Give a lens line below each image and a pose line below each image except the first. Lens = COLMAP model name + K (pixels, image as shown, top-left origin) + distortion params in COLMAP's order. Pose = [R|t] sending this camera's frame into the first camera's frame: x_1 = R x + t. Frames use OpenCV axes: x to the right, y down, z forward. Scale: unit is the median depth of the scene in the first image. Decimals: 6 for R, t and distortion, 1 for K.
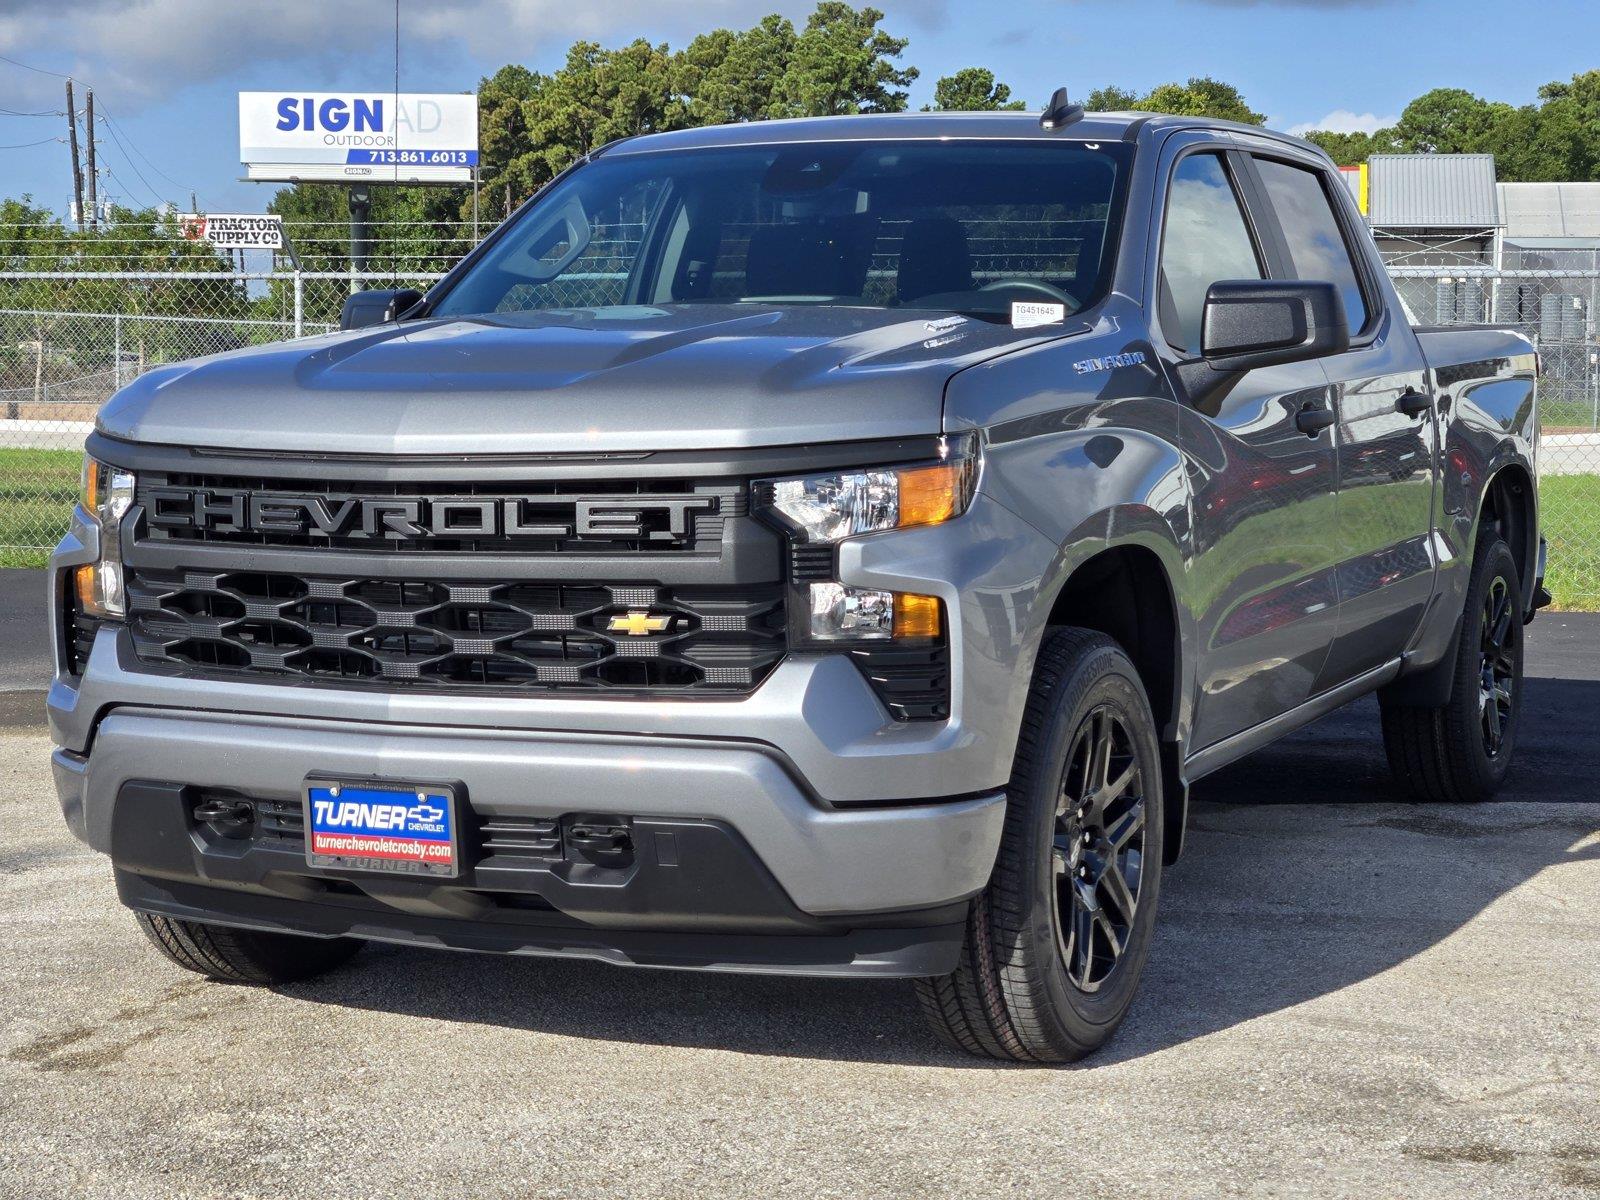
lens RADIAL K [[3173.9, 0, 827.1], [0, 3173.9, 570.2], [0, 0, 1]] dist [-0.346004, 3.325210]
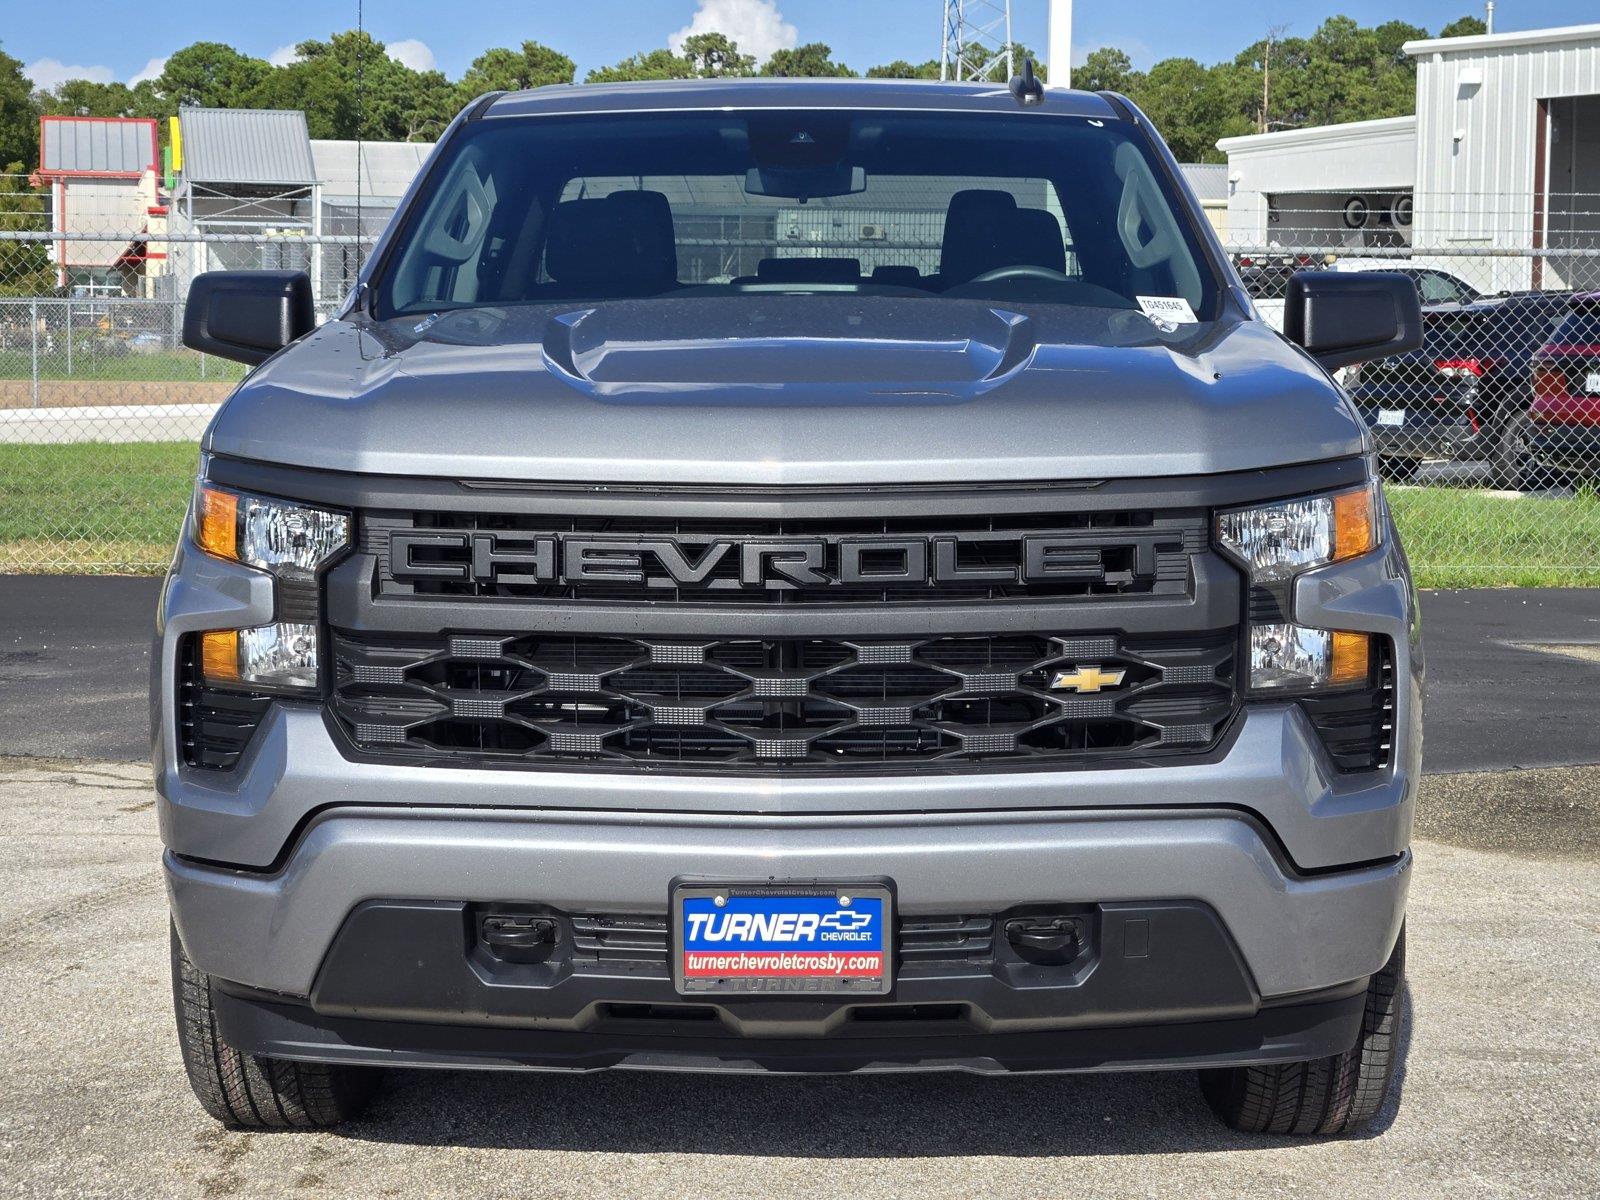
lens RADIAL K [[3173.9, 0, 827.1], [0, 3173.9, 570.2], [0, 0, 1]] dist [-0.346004, 3.325210]
pose [[0.913467, -0.030550, 0.405765, -0.459502], [0.024609, 0.999500, 0.019854, -0.030735], [-0.406169, -0.008151, 0.913762, 0.241611]]
